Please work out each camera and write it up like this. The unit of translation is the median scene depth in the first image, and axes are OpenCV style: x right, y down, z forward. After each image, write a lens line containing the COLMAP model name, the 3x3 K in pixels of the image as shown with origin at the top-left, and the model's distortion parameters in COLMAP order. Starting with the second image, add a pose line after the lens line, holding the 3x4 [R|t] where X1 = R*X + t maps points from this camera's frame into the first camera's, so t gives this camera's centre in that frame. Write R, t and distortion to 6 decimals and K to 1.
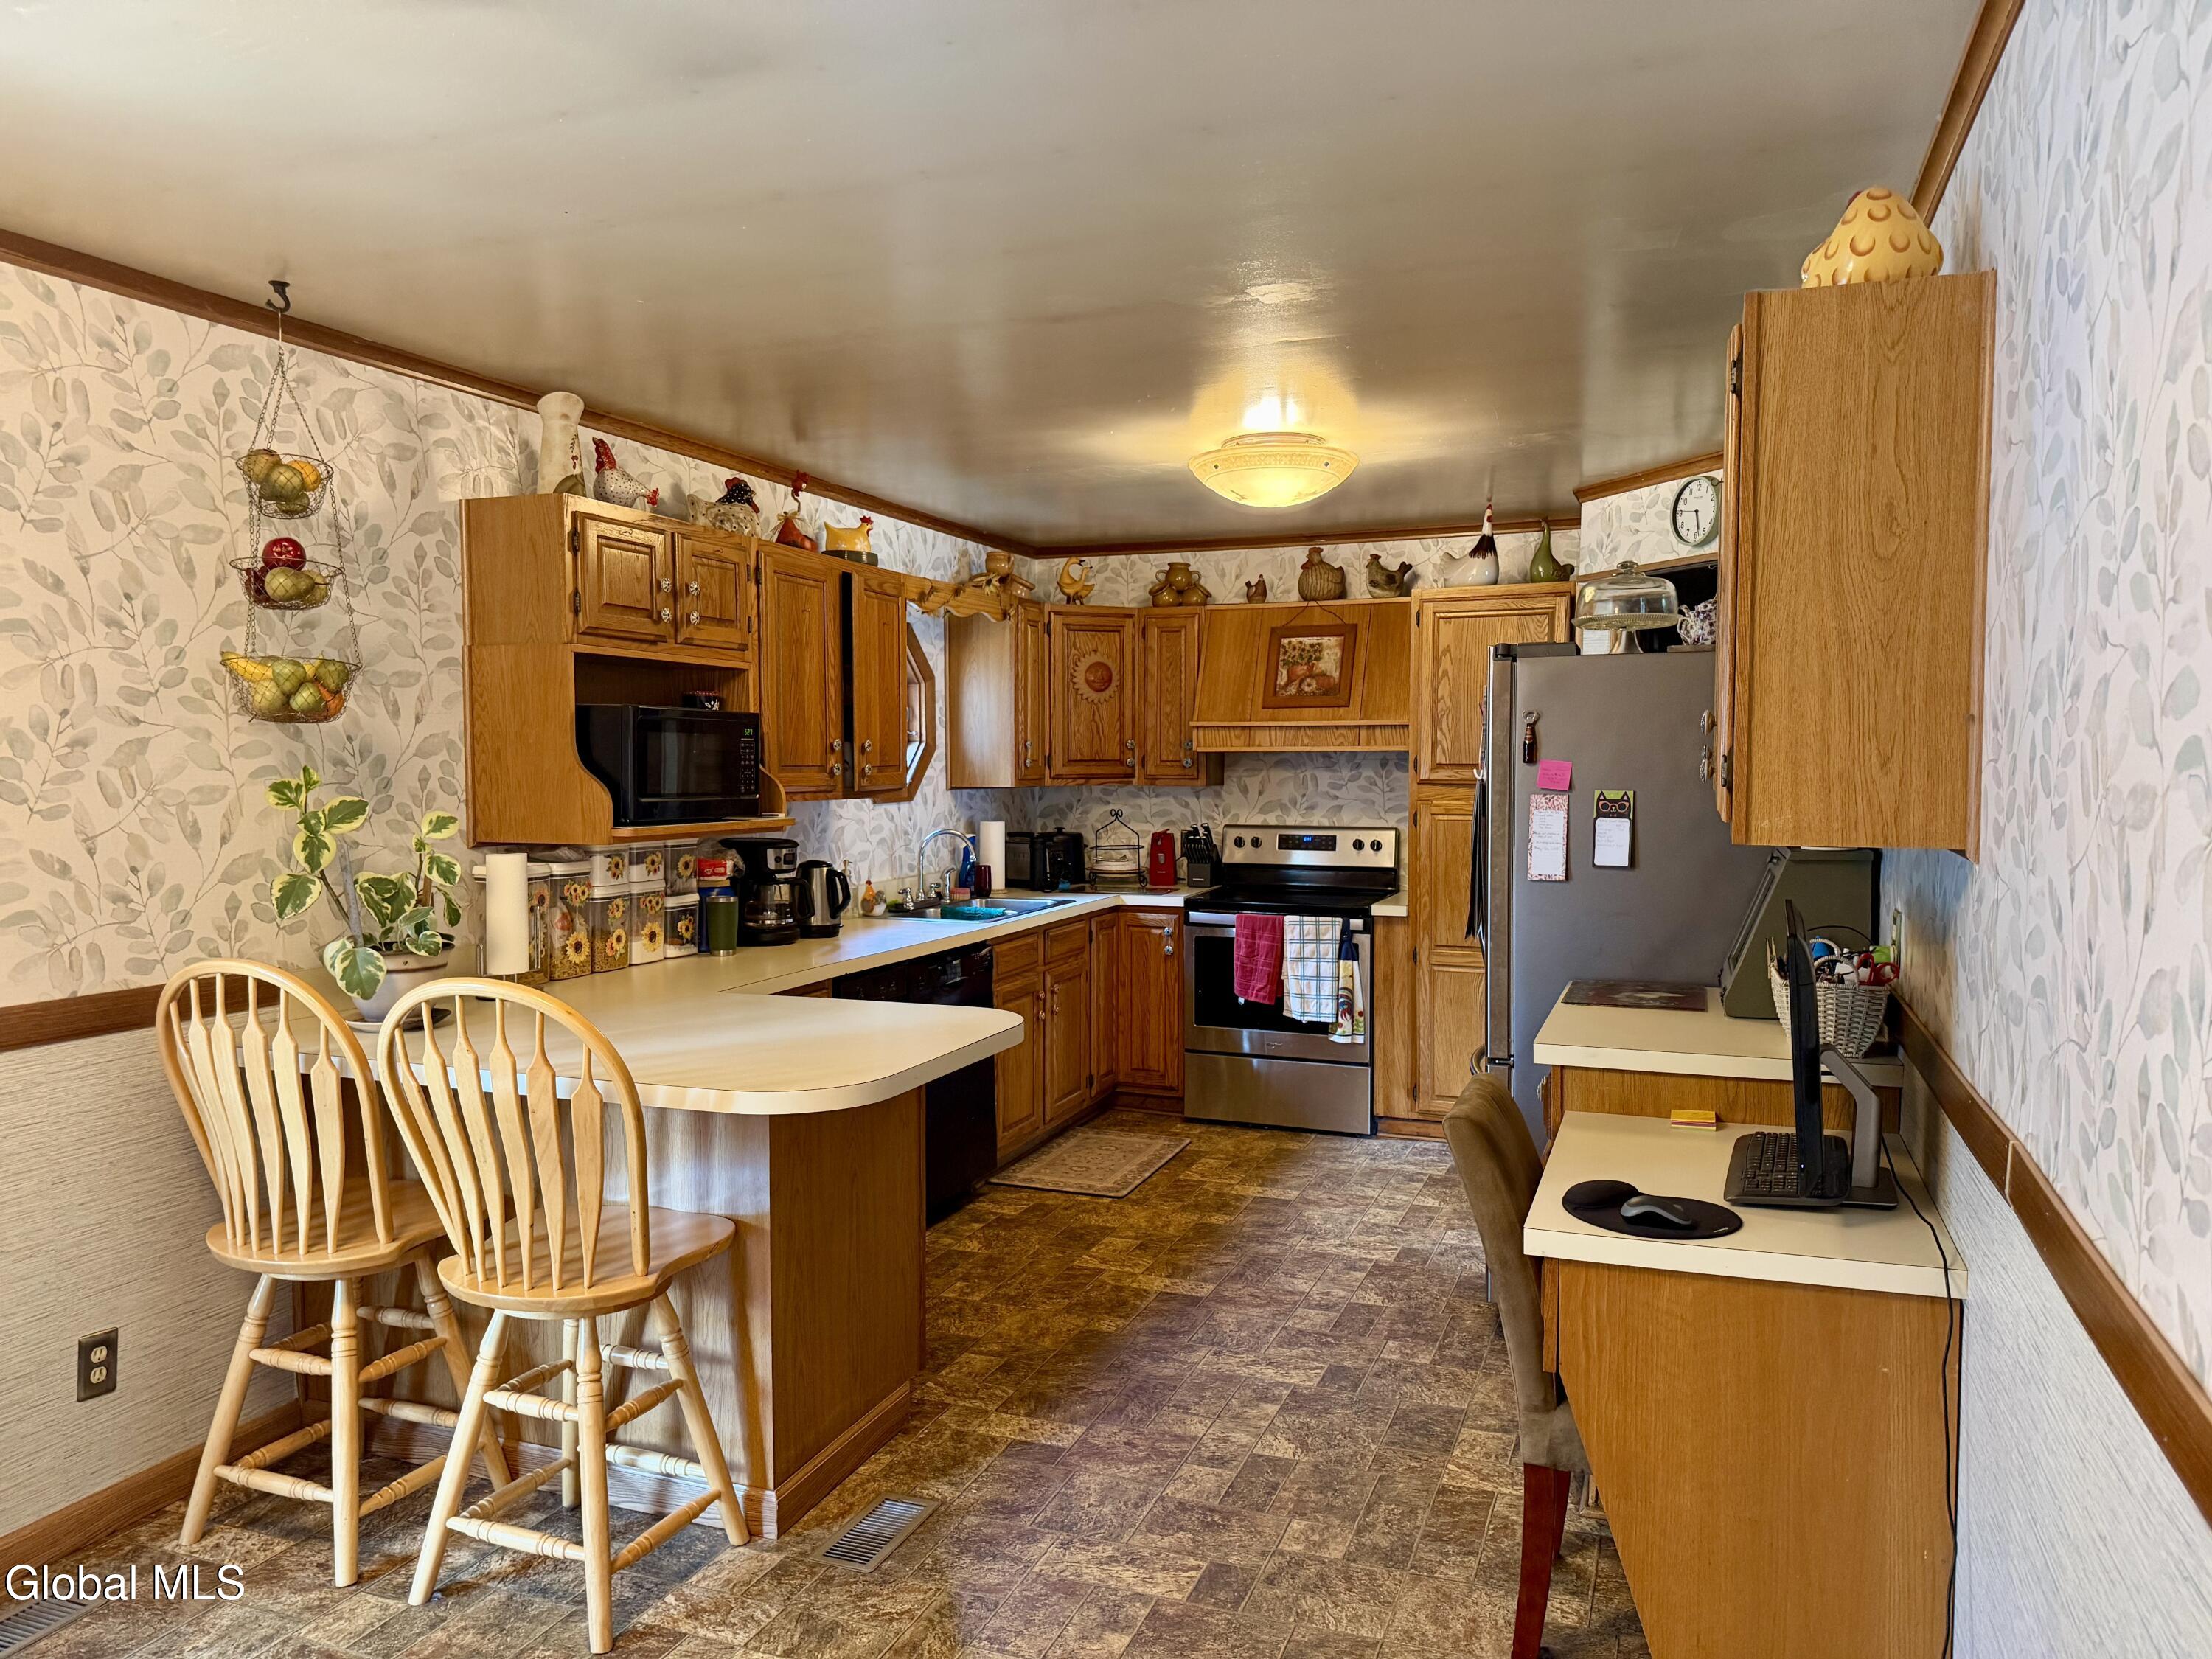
lens RADIAL K [[1554.9, 0, 1113.2], [0, 1554.9, 834.5], [0, 0, 1]] dist [0.056028, -0.079553]
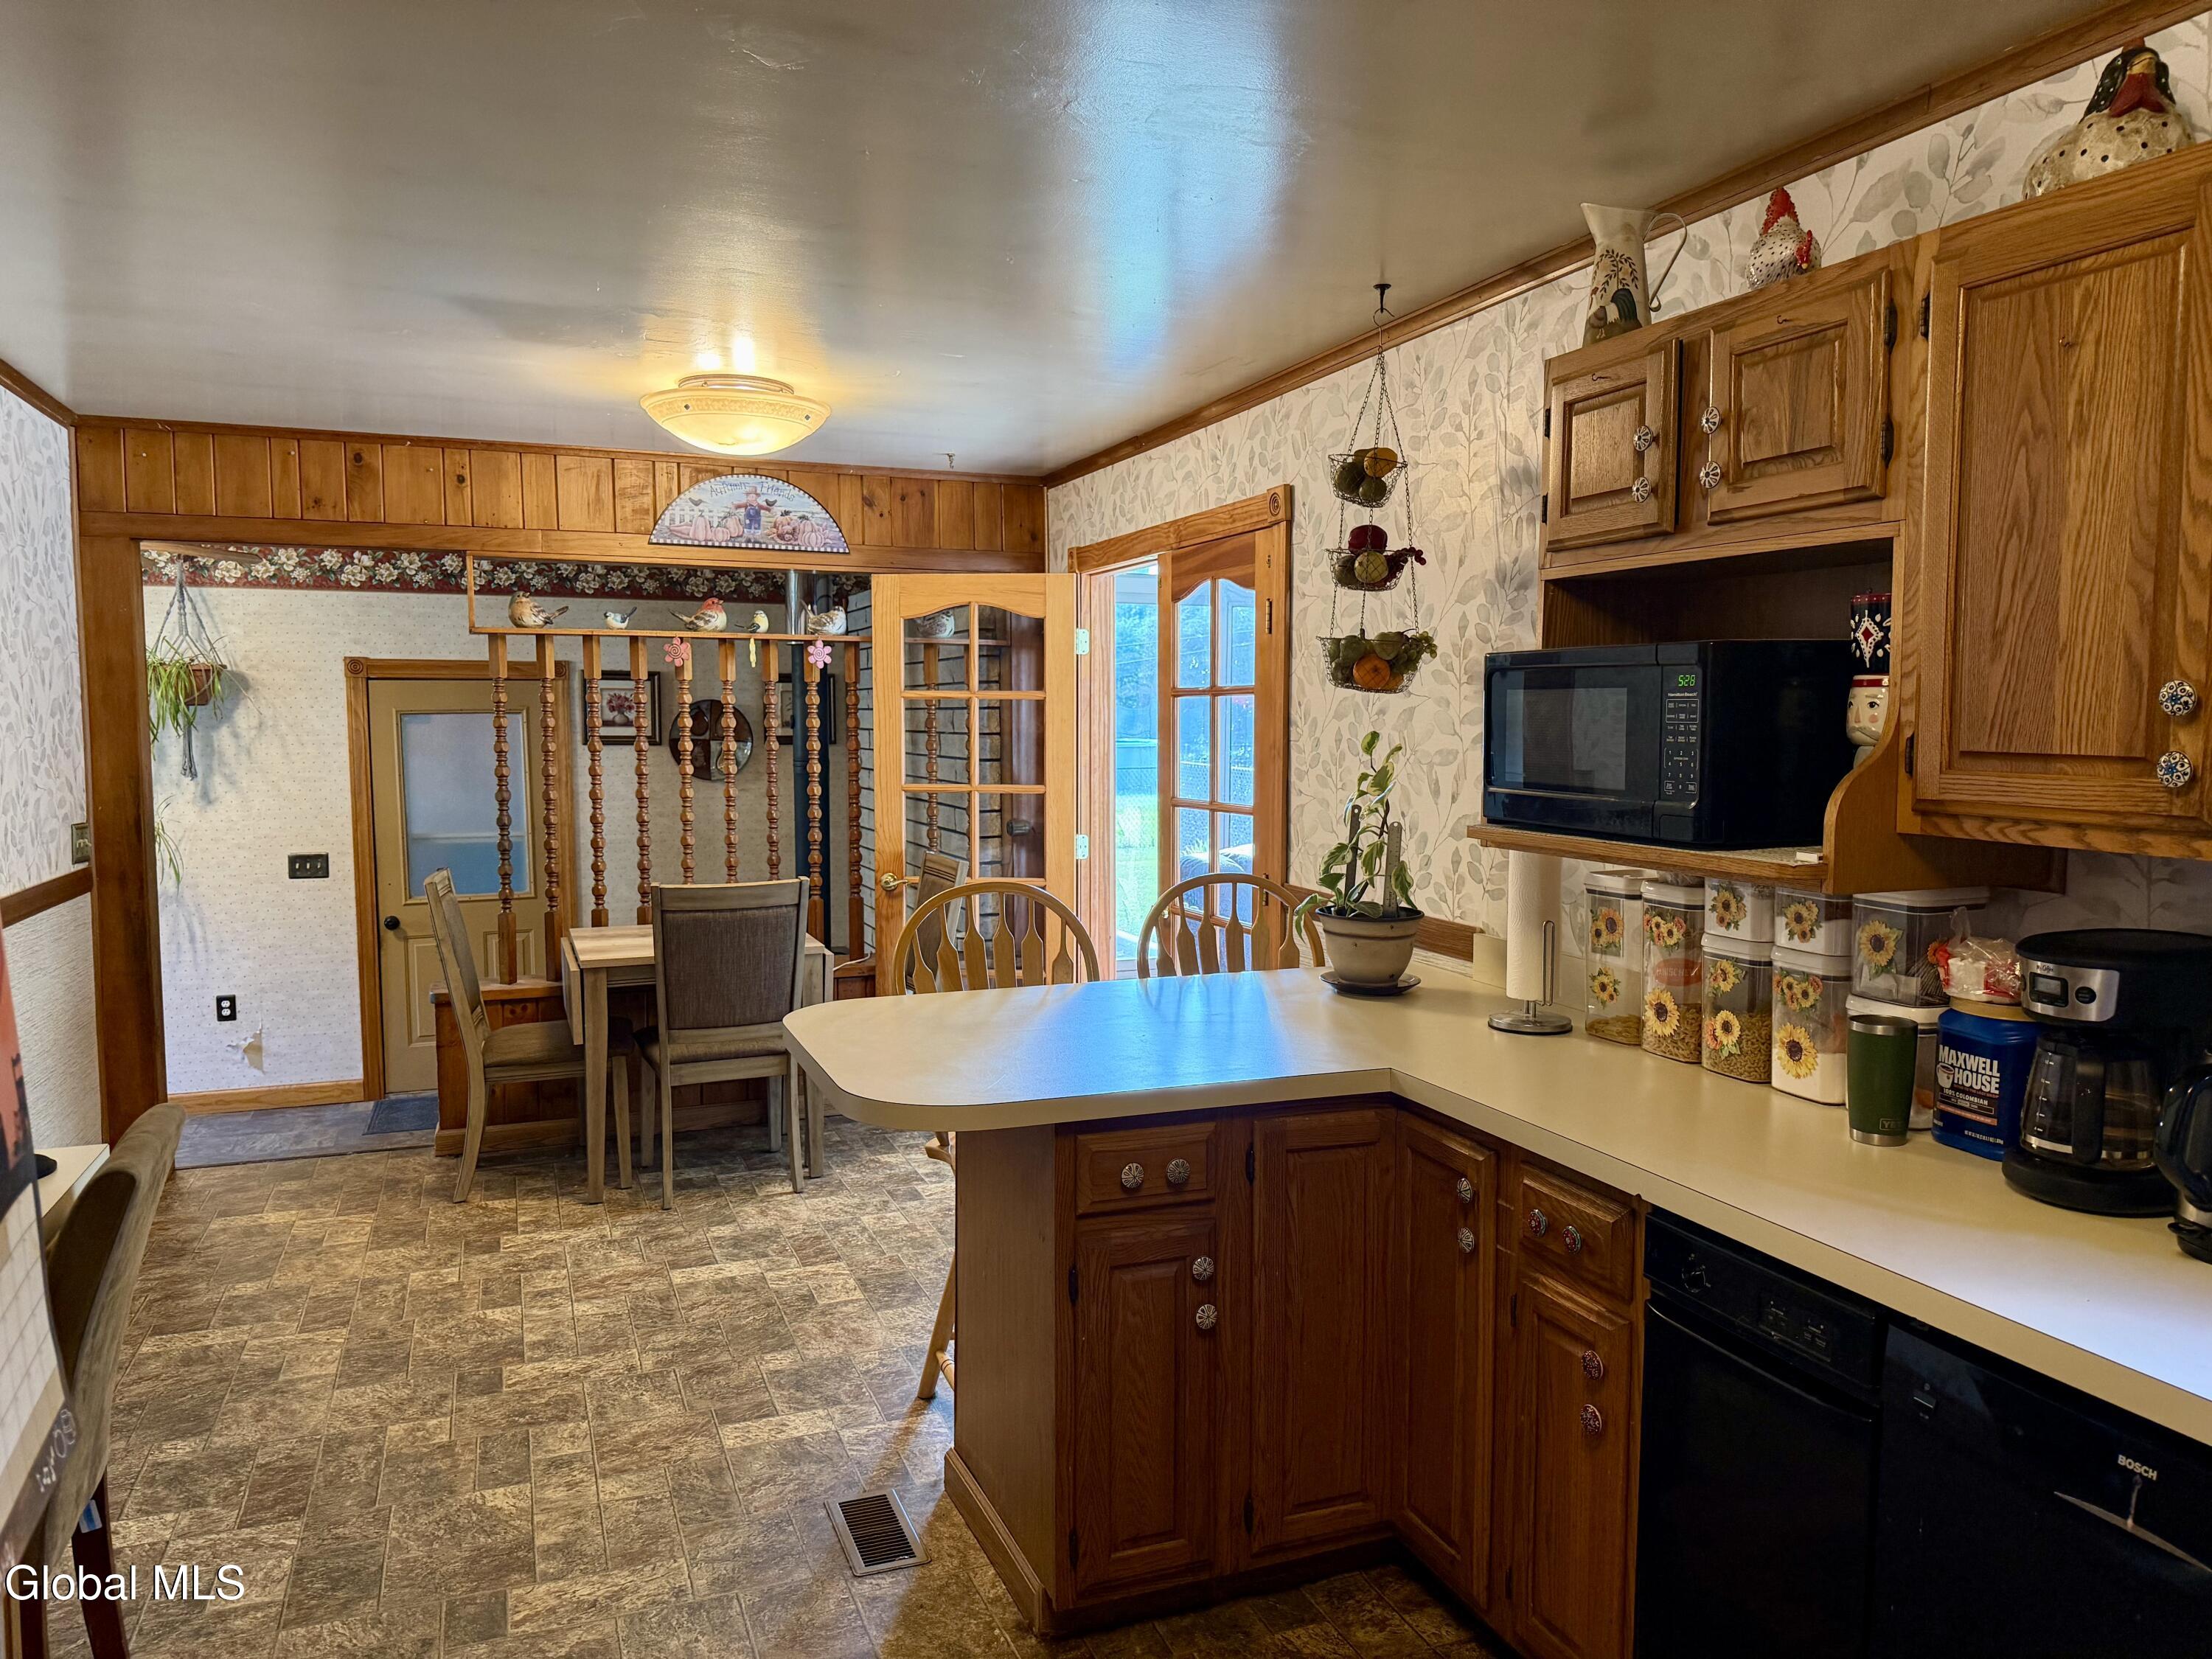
lens RADIAL K [[1554.9, 0, 1113.2], [0, 1554.9, 834.5], [0, 0, 1]] dist [0.056028, -0.079553]
pose [[-0.740031, 0.057192, -0.670136, 0.296658], [-0.030035, 0.992574, 0.117877, -0.080805], [0.671902, 0.107361, -0.732818, 1.438007]]
